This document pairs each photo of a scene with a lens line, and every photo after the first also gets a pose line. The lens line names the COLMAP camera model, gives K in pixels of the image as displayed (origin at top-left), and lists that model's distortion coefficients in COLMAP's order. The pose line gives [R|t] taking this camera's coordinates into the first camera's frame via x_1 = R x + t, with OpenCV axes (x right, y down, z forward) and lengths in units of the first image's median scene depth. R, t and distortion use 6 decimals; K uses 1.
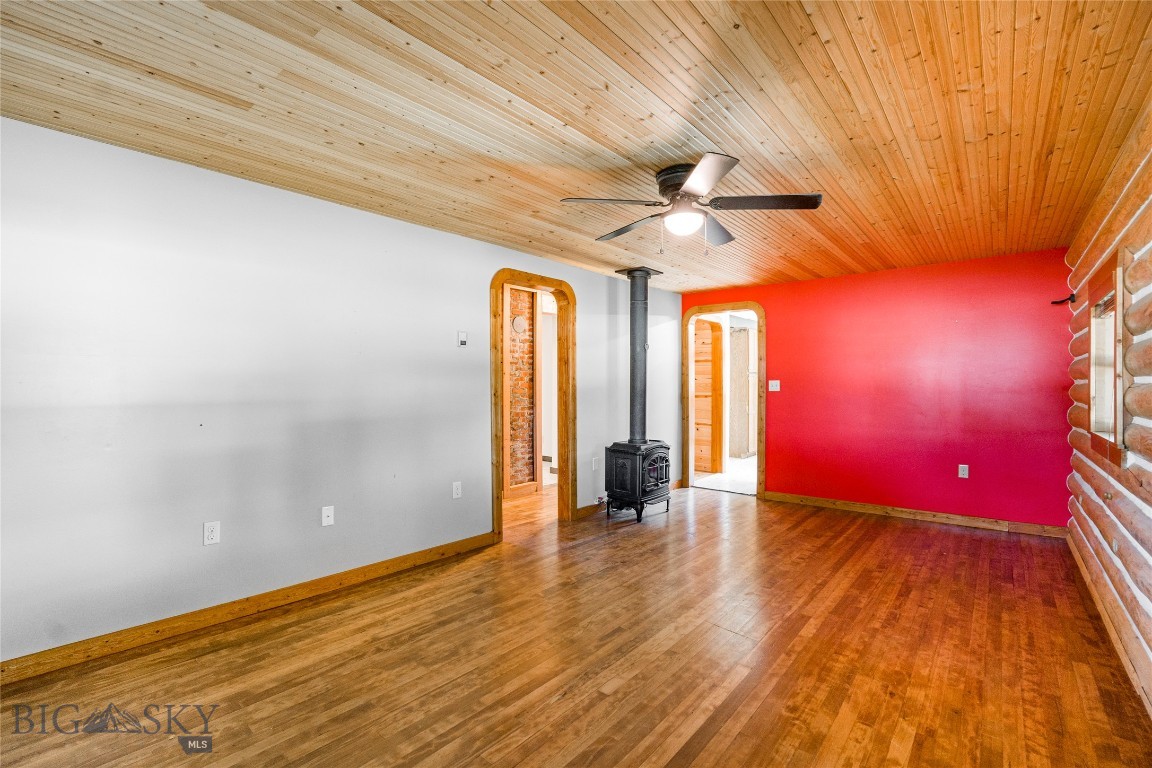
lens RADIAL K [[500.6, 0, 578.0], [0, 500.6, 386.8], [0, 0, 1]] dist [-0.029924, 0.001019]
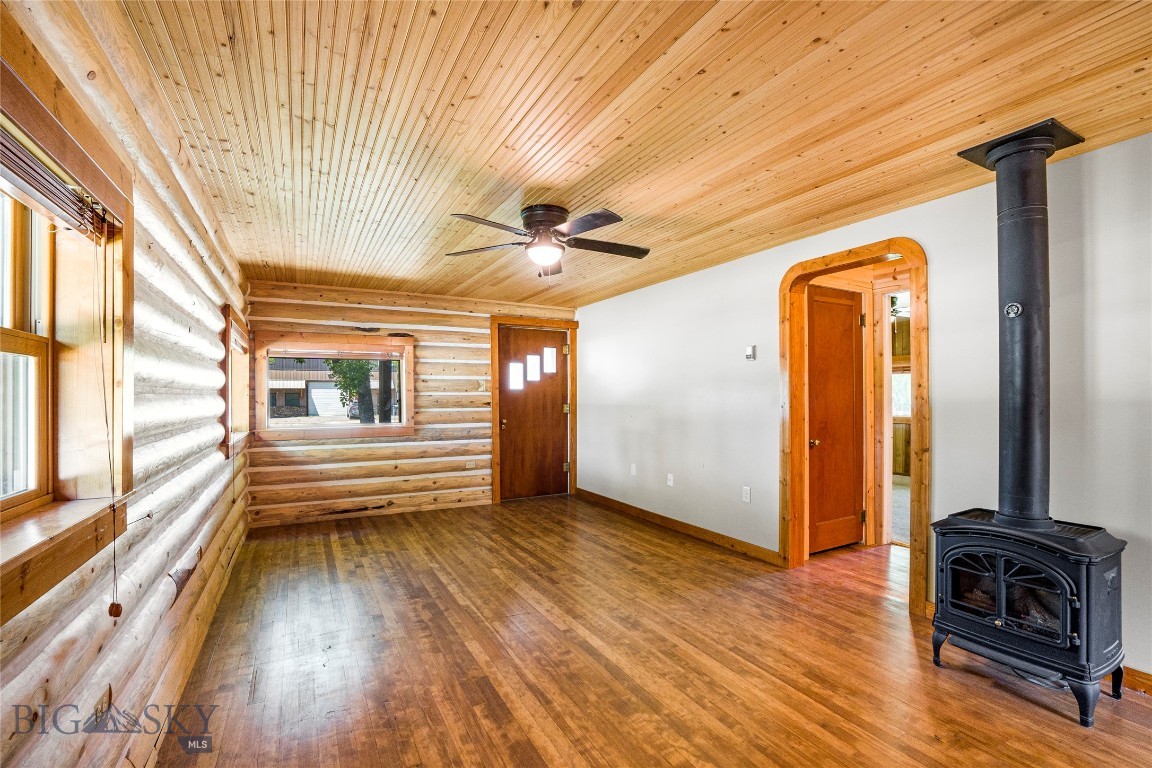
lens RADIAL K [[500.6, 0, 576.8], [0, 500.6, 392.0], [0, 0, 1]] dist [-0.029924, 0.001019]
pose [[-0.343768, -0.014204, -0.938947, 1.269185], [-0.001863, 0.999894, -0.014444, 0.005085], [0.939053, -0.003216, -0.343758, 1.467234]]
